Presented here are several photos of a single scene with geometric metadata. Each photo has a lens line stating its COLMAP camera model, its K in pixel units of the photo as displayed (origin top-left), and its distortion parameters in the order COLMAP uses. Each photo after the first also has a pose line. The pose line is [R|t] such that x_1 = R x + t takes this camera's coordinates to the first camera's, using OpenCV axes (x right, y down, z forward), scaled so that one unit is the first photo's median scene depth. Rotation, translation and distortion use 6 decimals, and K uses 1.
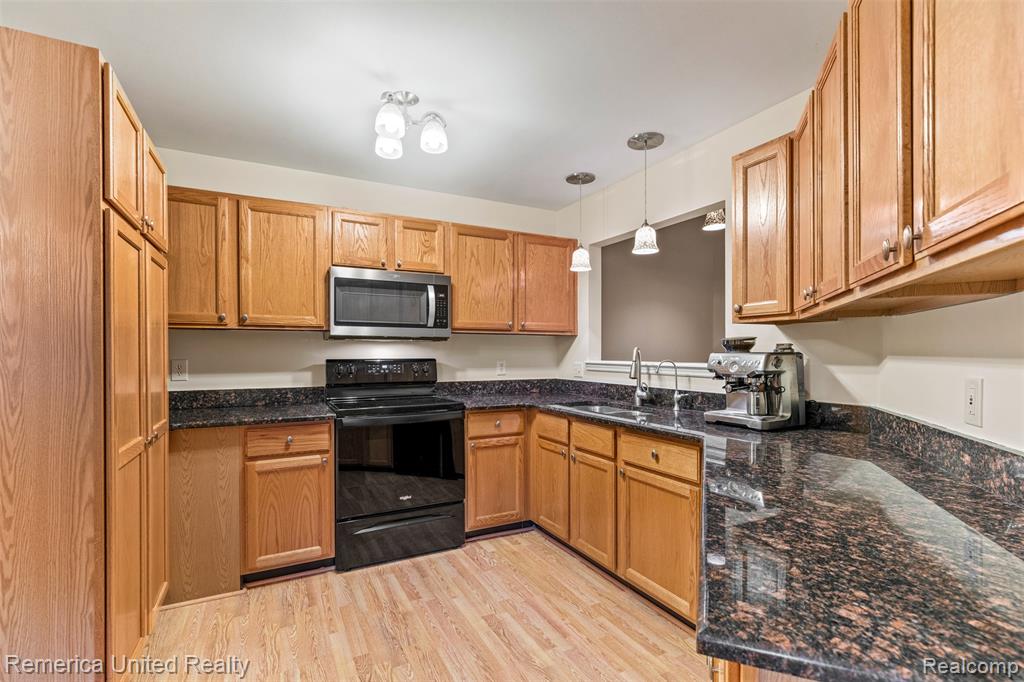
lens RADIAL K [[471.7, 0, 522.0], [0, 471.7, 349.6], [0, 0, 1]] dist [0.011080, -0.000001]
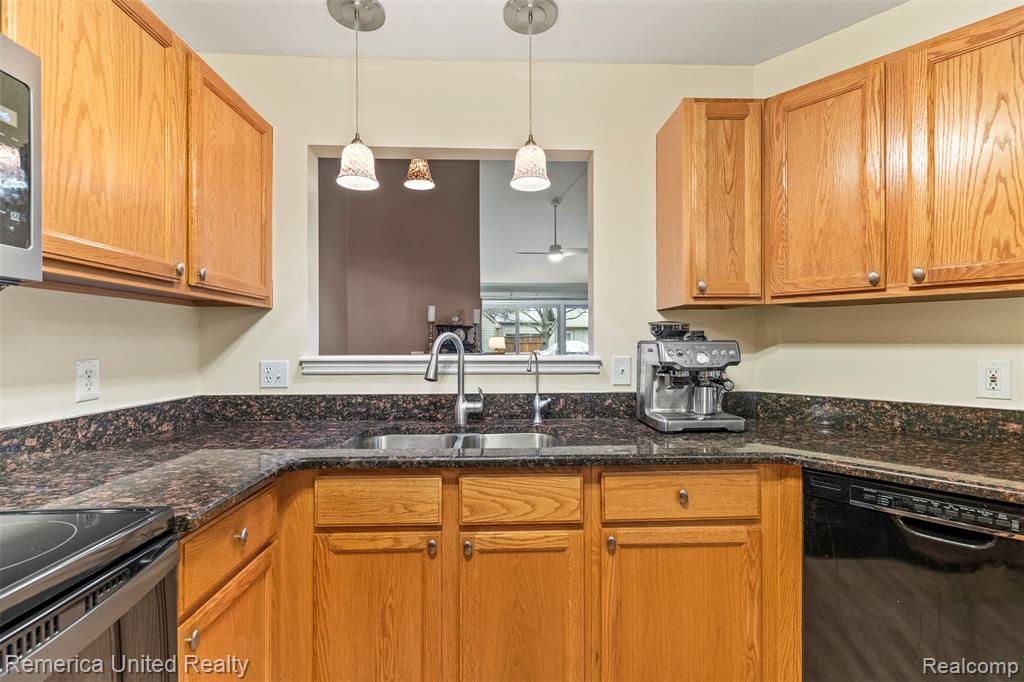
lens RADIAL K [[471.7, 0, 512.7], [0, 471.7, 338.5], [0, 0, 1]] dist [0.011080, -0.000001]
pose [[0.431224, 0.006403, 0.902222, -0.291225], [-0.006087, 0.999973, -0.004188, 0.005597], [-0.902224, -0.003686, 0.431251, 0.654598]]
